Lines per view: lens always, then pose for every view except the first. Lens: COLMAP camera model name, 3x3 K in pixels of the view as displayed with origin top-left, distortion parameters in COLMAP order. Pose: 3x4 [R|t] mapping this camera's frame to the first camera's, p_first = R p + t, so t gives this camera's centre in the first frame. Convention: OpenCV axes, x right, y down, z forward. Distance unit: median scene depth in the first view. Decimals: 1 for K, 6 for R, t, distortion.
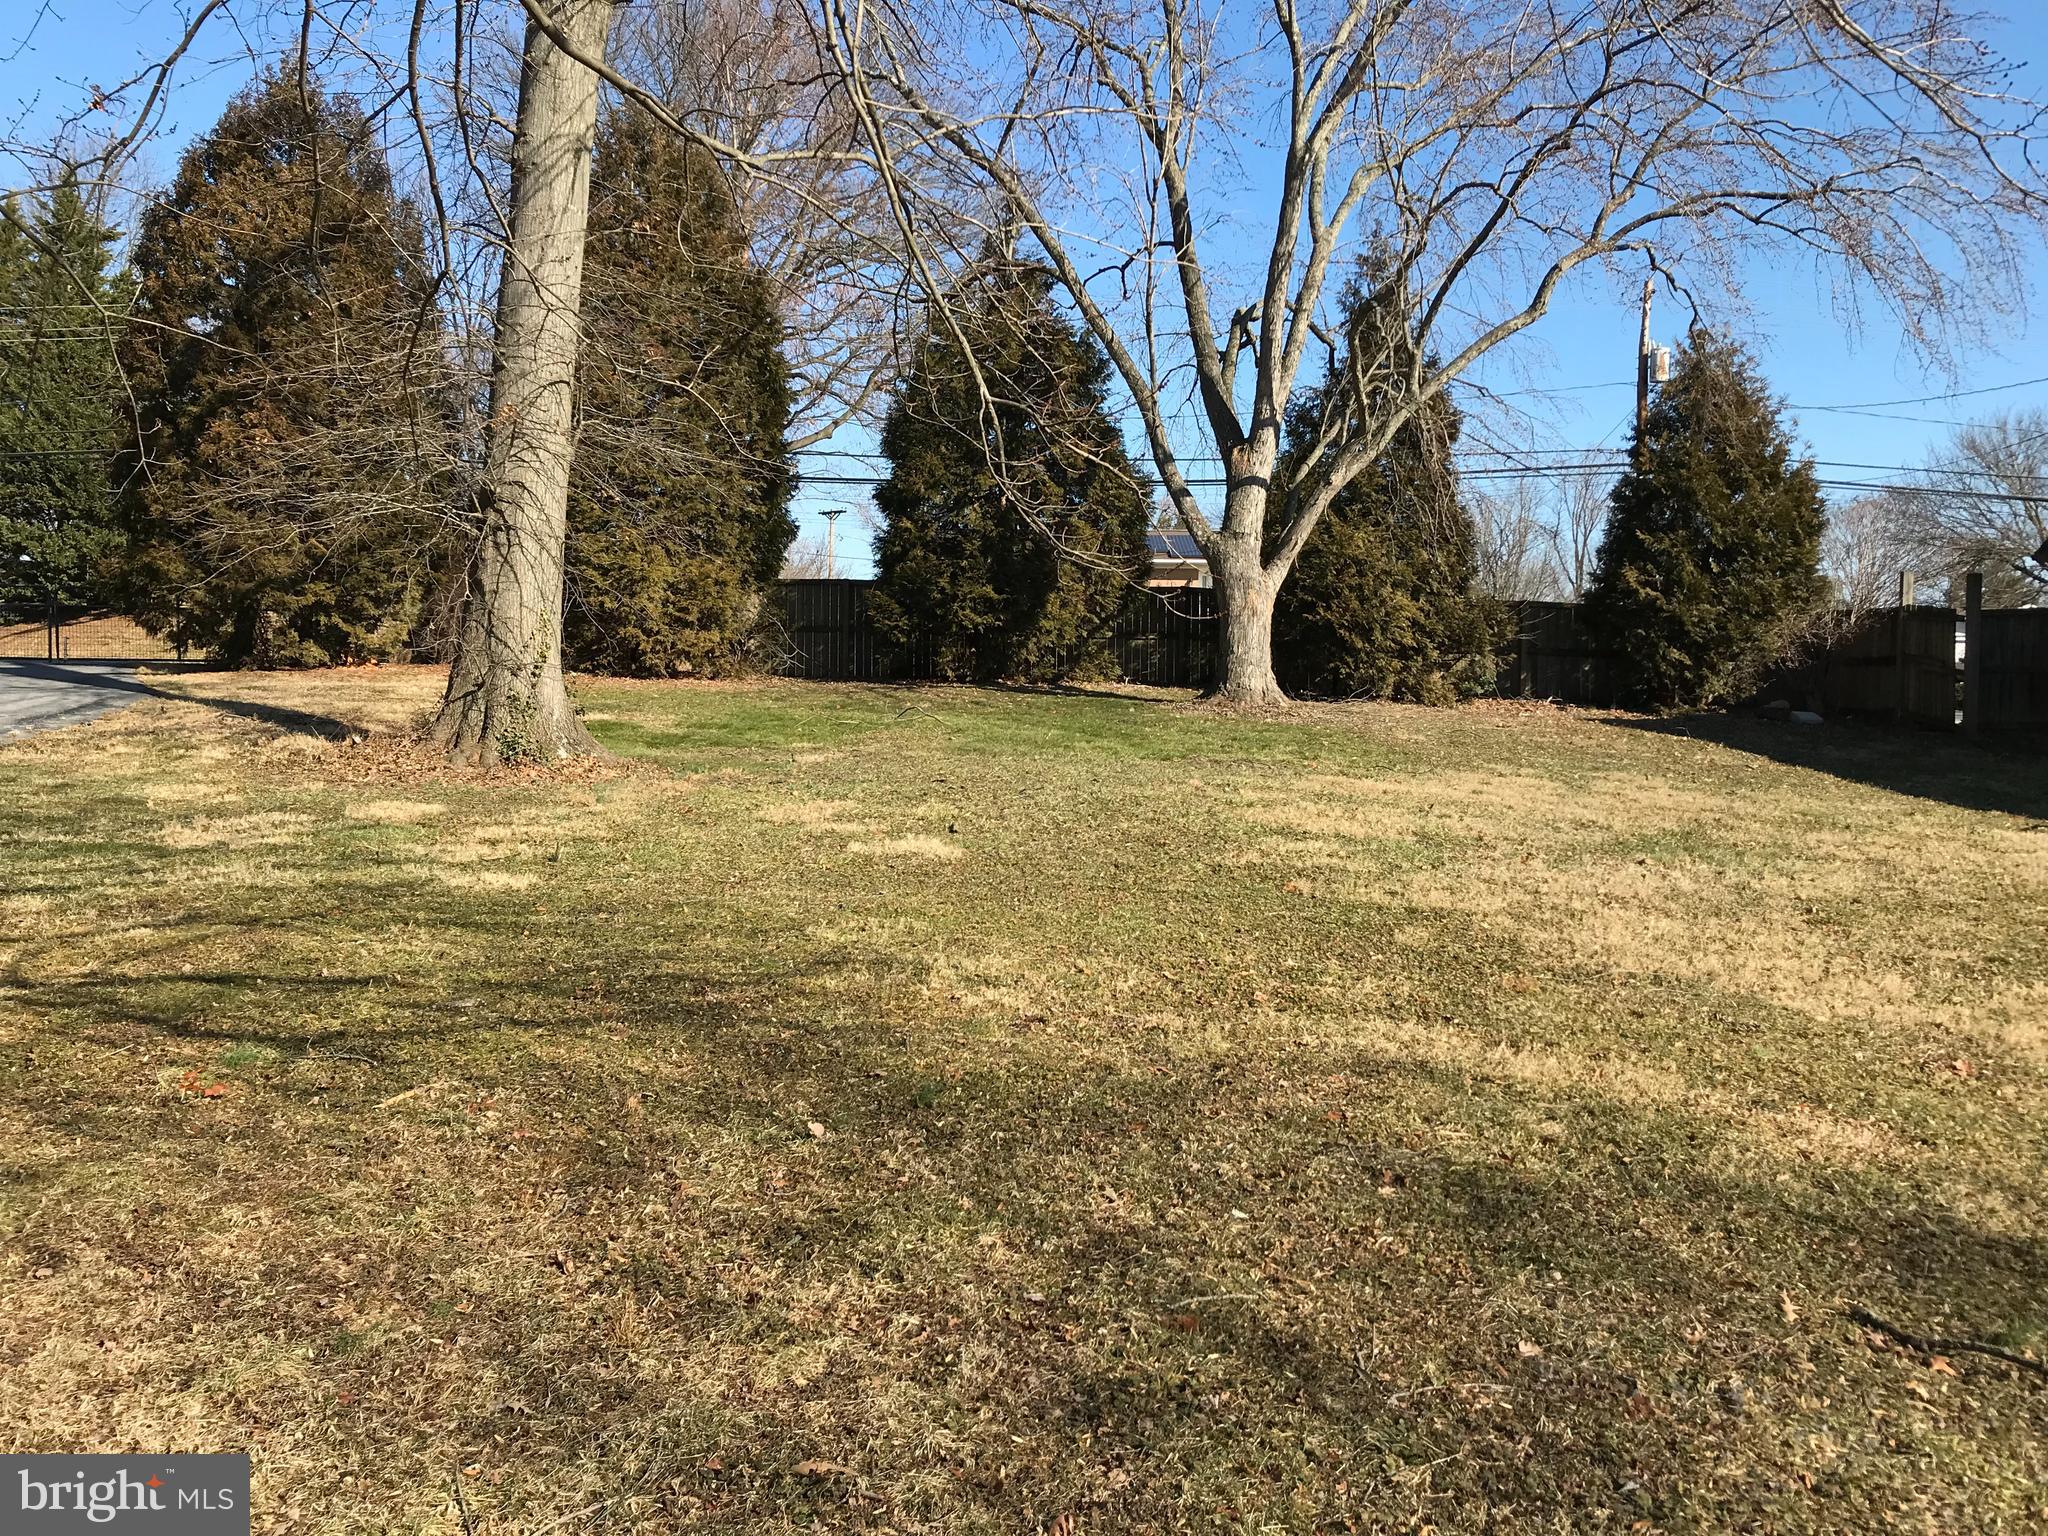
lens RADIAL K [[1643.5, 0, 1024.0], [0, 1643.5, 768.0], [0, 0, 1]] dist [0.011579, 0.001614]
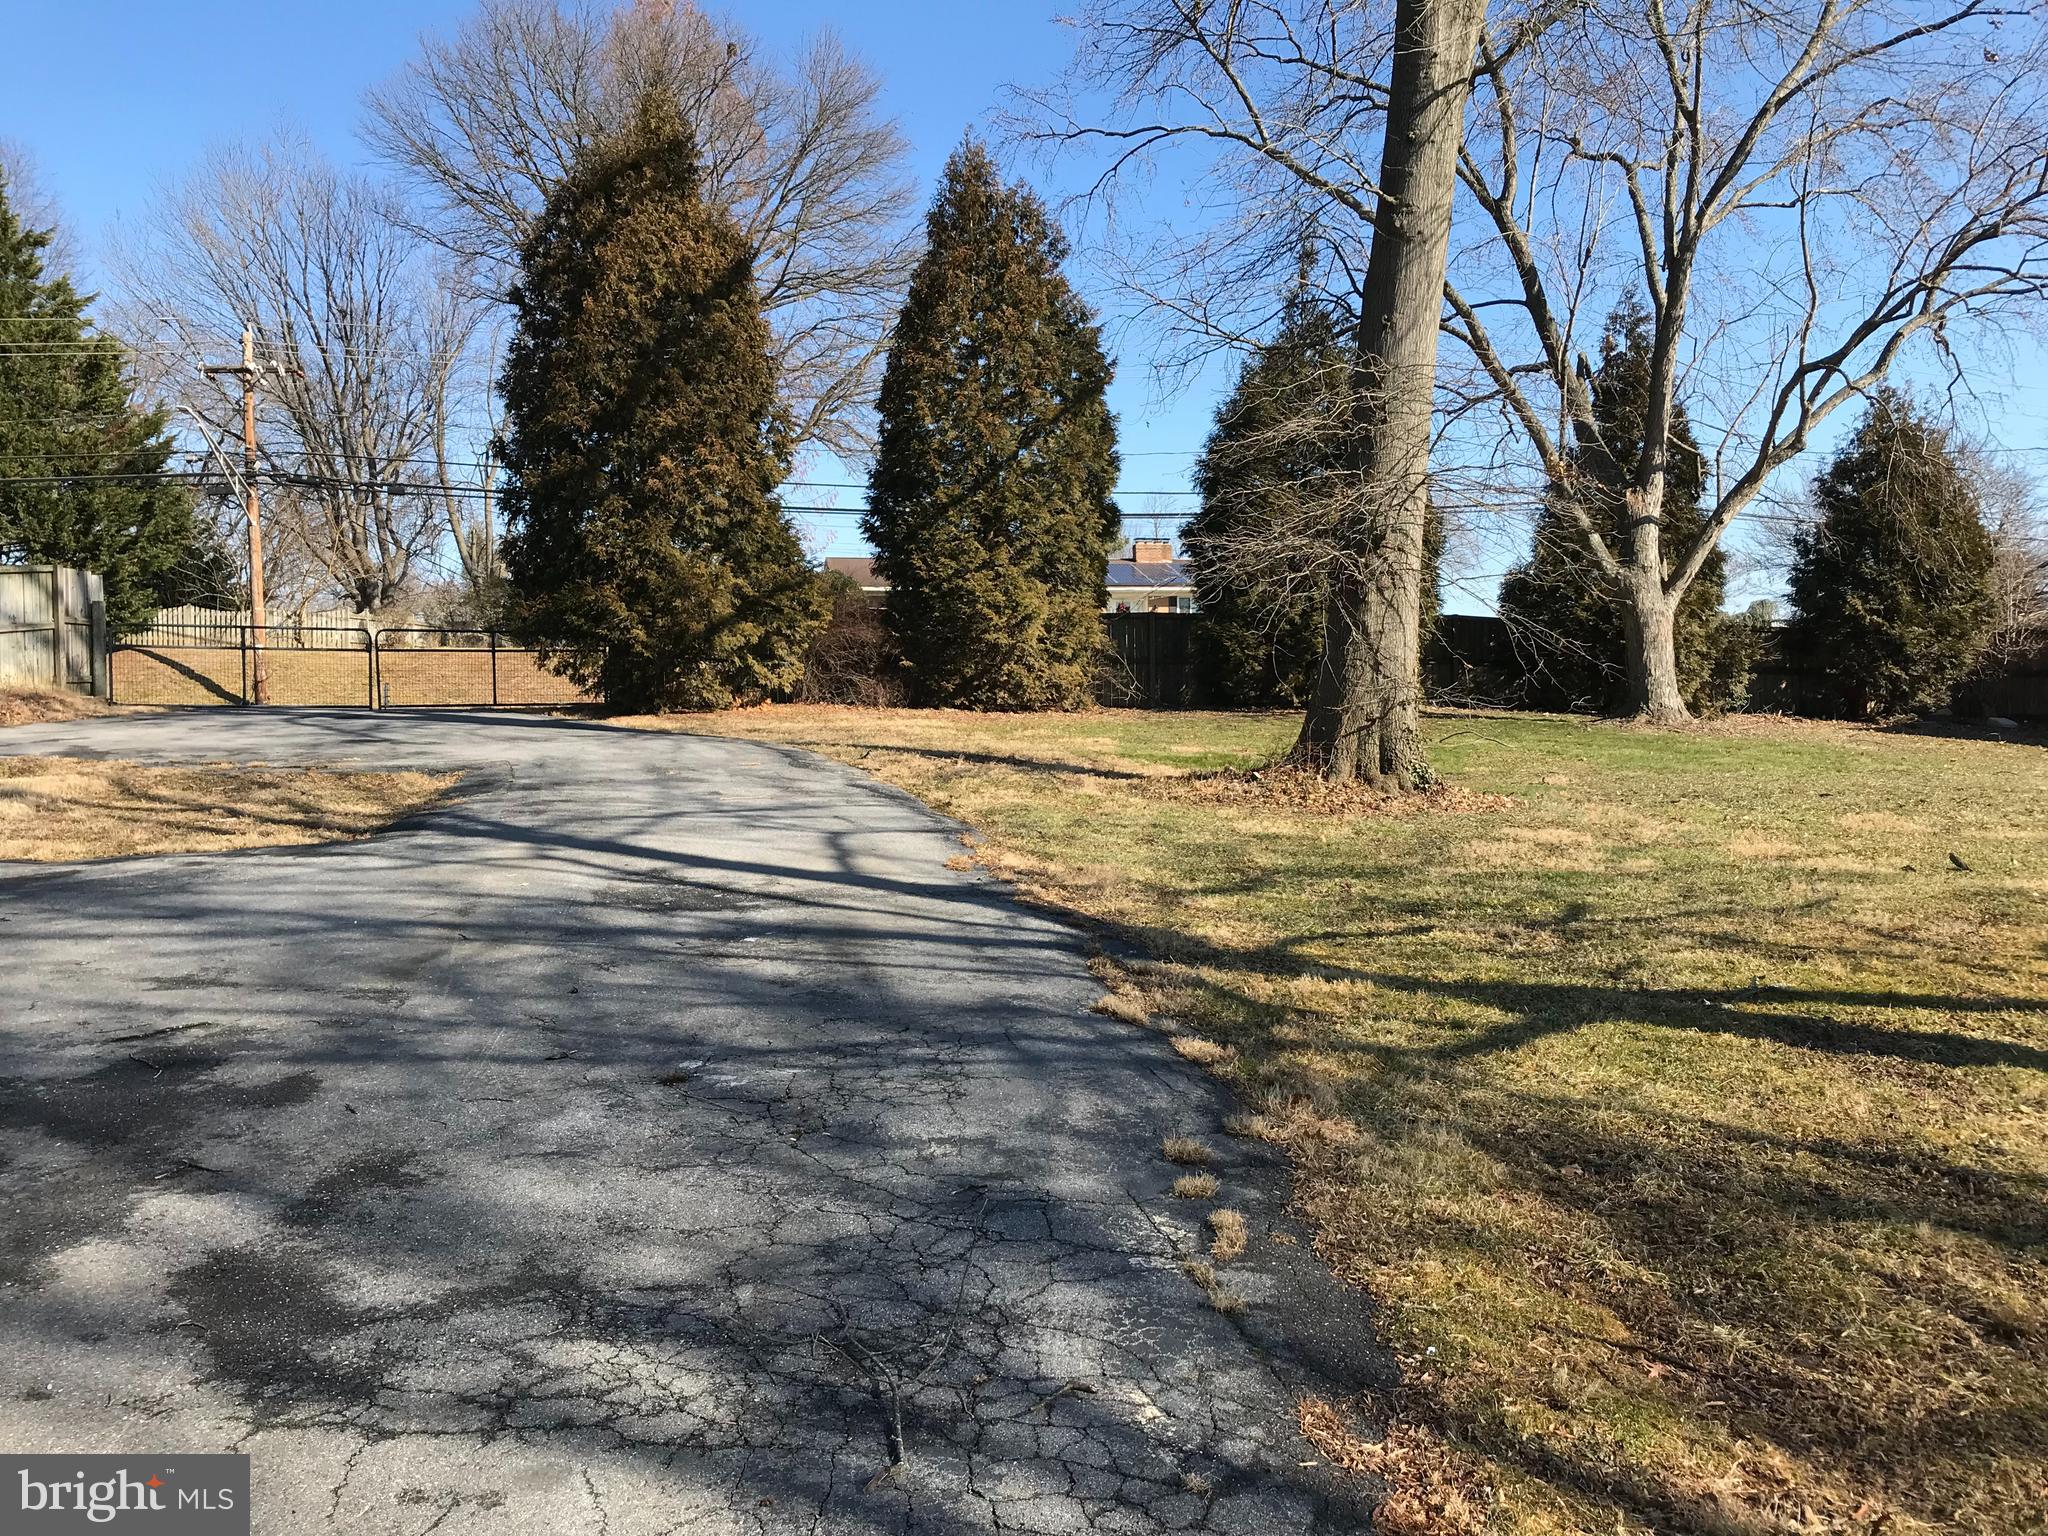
lens RADIAL K [[1643.5, 0, 1024.0], [0, 1643.5, 768.0], [0, 0, 1]] dist [0.011579, 0.001614]
pose [[0.976040, -0.030330, 0.215466, -0.525873], [0.033542, 0.999374, -0.011268, -0.010765], [-0.214989, 0.018226, 0.976446, 0.011429]]
